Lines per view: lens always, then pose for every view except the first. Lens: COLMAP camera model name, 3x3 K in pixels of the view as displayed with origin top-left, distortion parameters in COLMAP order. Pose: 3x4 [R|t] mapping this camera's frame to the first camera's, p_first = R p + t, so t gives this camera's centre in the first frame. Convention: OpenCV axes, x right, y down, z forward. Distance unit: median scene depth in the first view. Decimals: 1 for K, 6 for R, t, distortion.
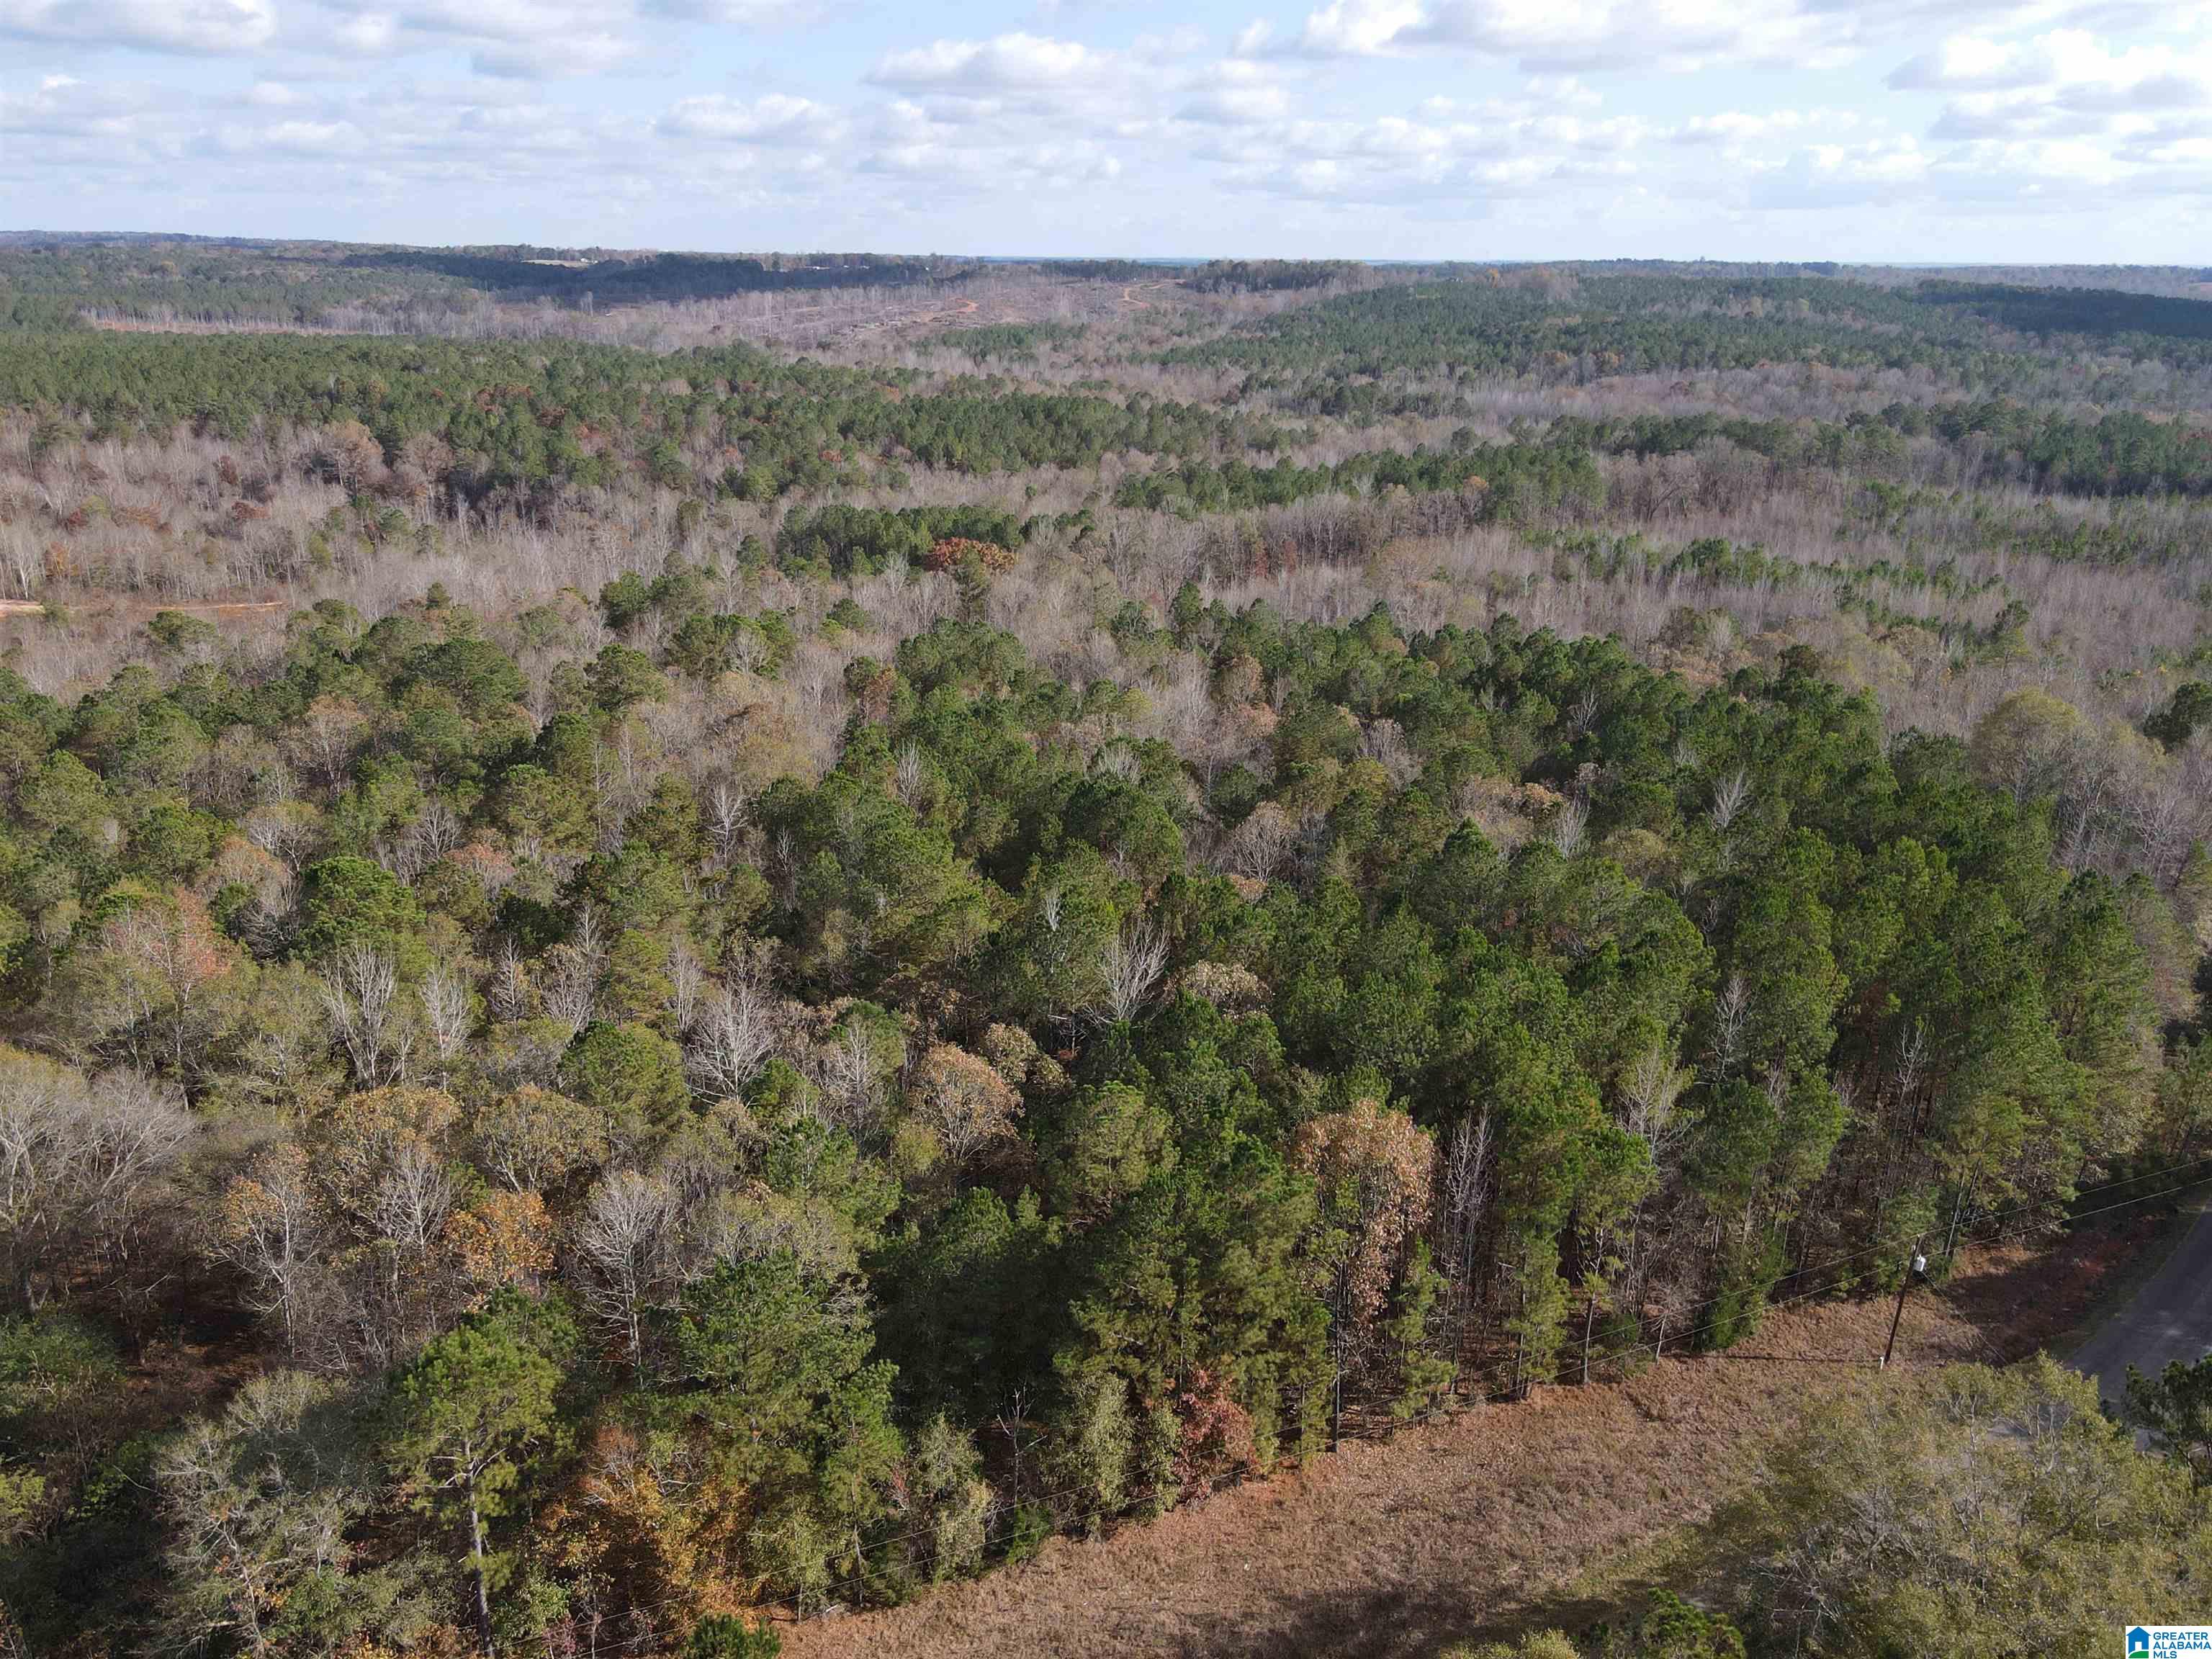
lens RADIAL K [[1580.3, 0, 1106.0], [0, 1580.3, 829.5], [0, 0, 1]] dist [-0.013348, 0.044976]
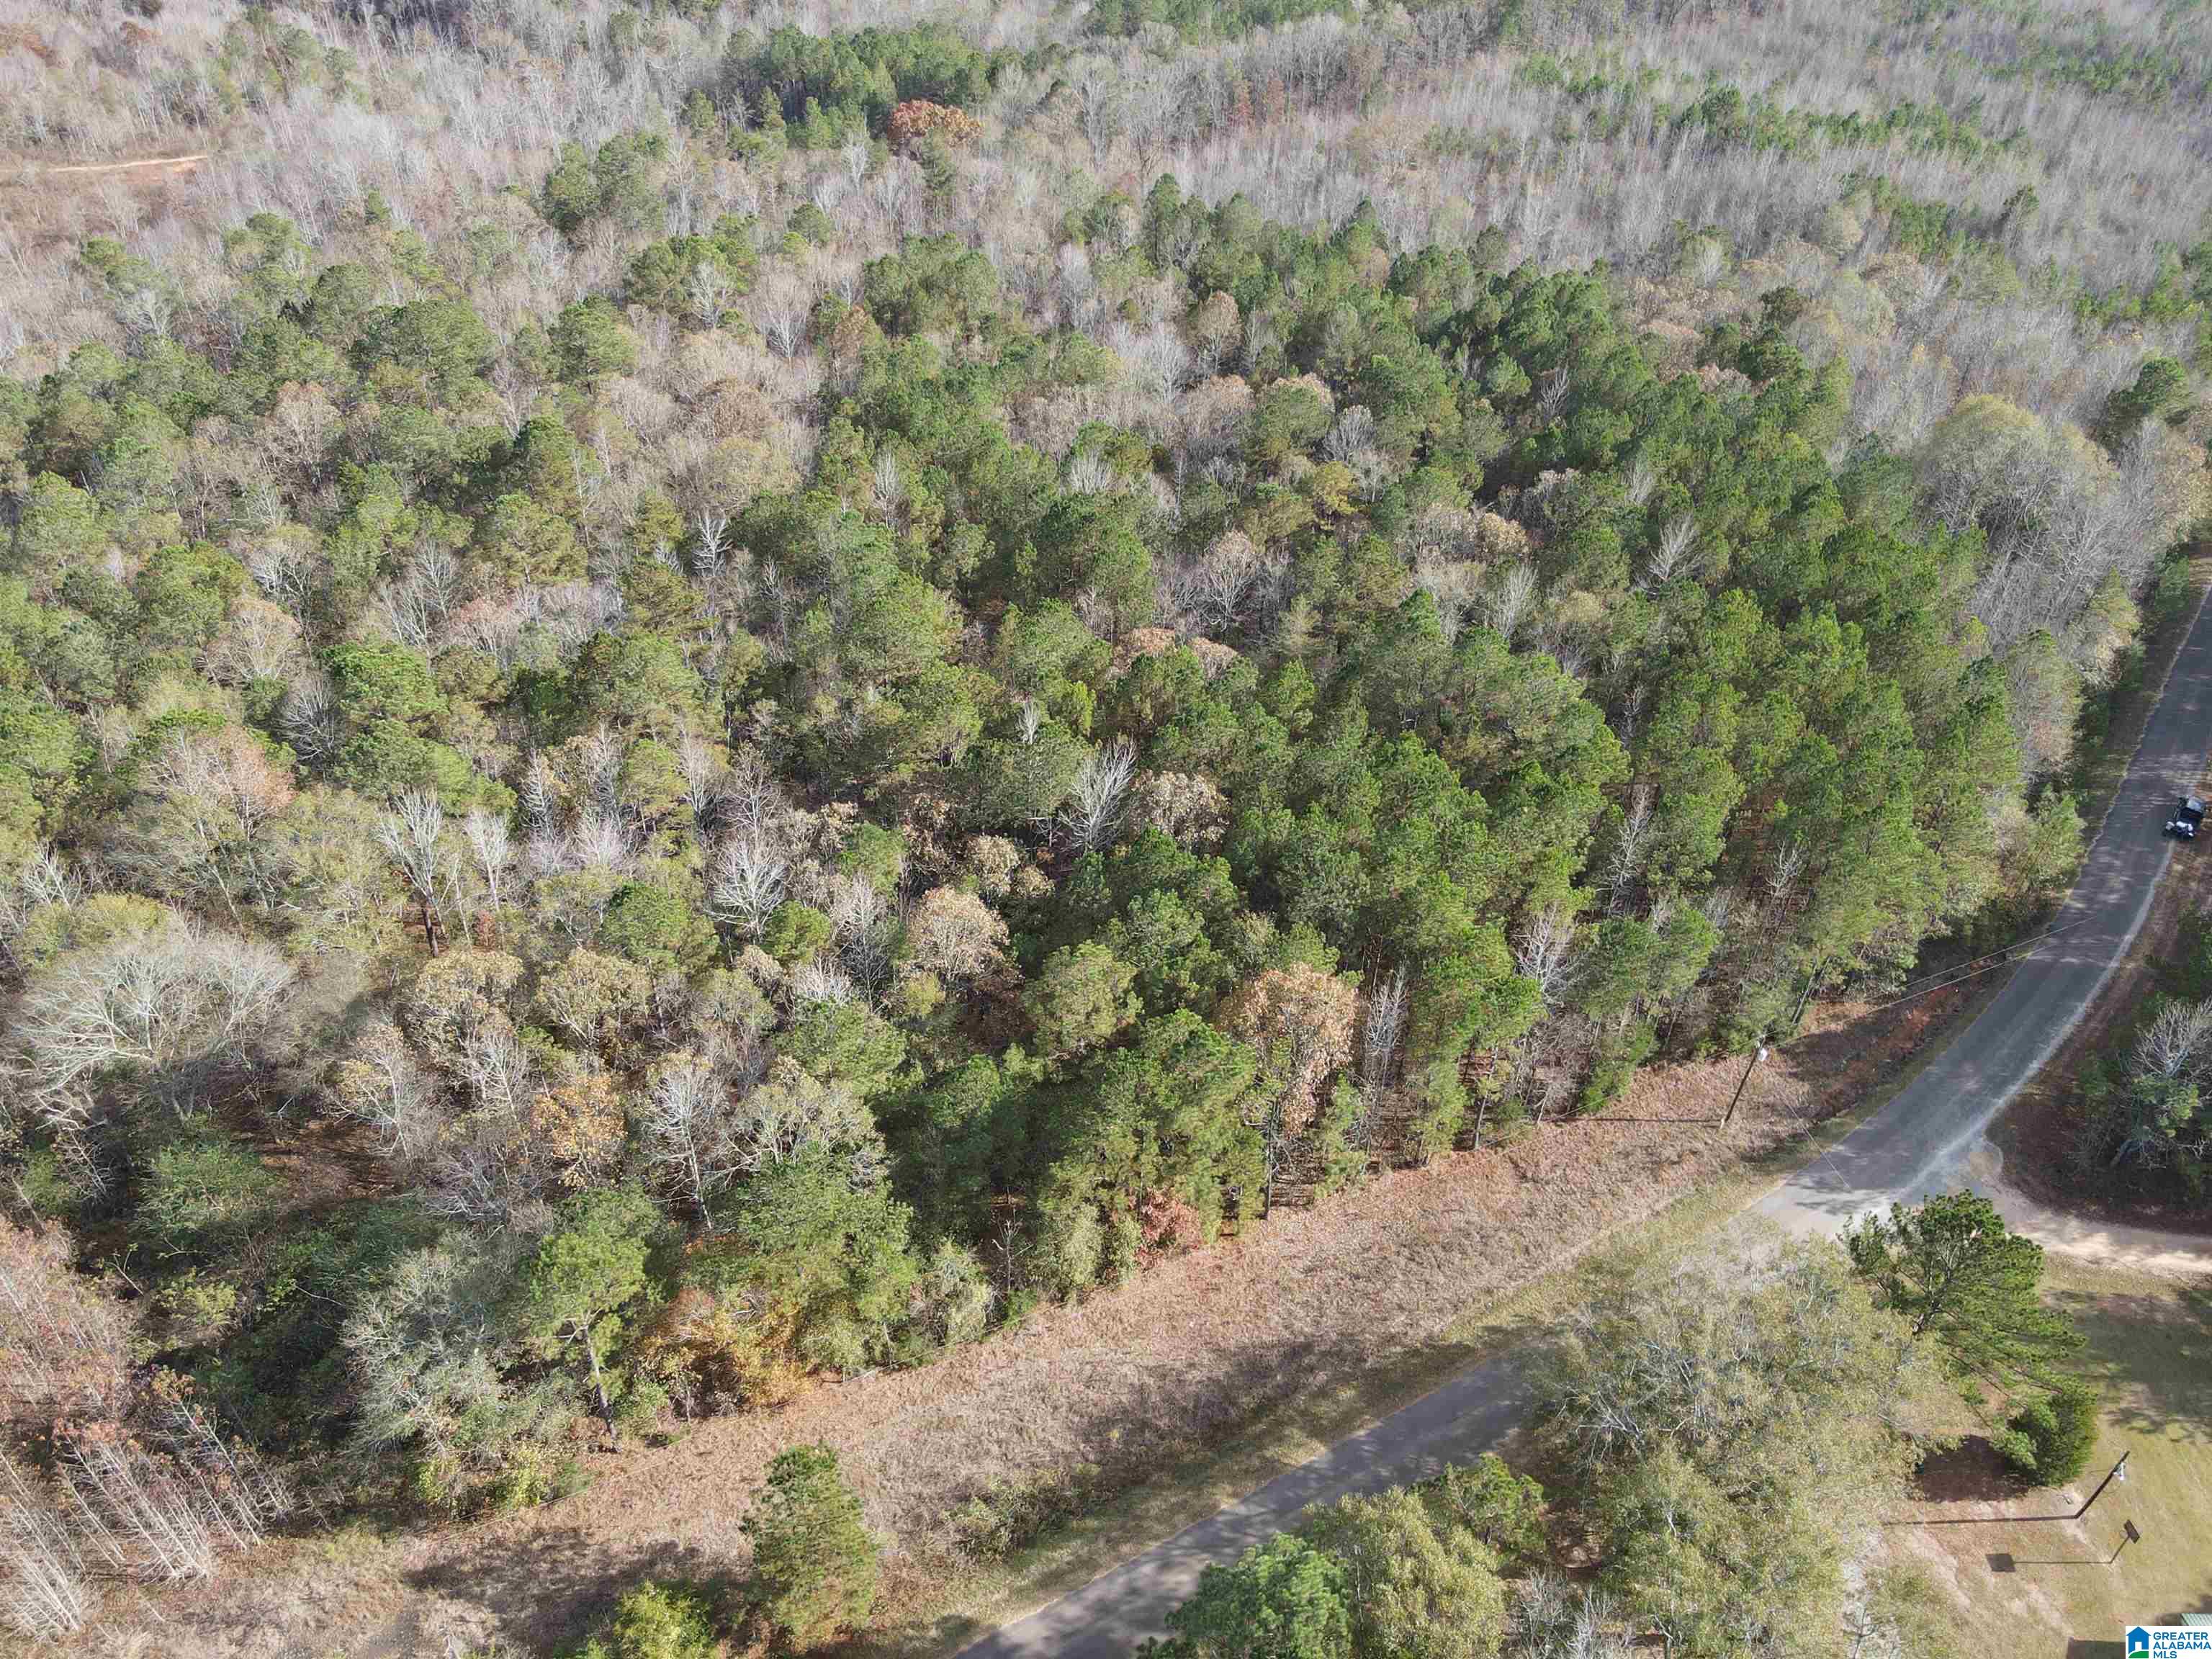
lens RADIAL K [[1561.7, 0, 1106.0], [0, 1561.7, 829.5], [0, 0, 1]] dist [0.010032, -0.002377]
pose [[0.999885, -0.005799, 0.014001, 0.003853], [0.001152, 0.950303, 0.311326, -0.257163], [-0.015111, -0.311274, 0.950200, -0.061479]]
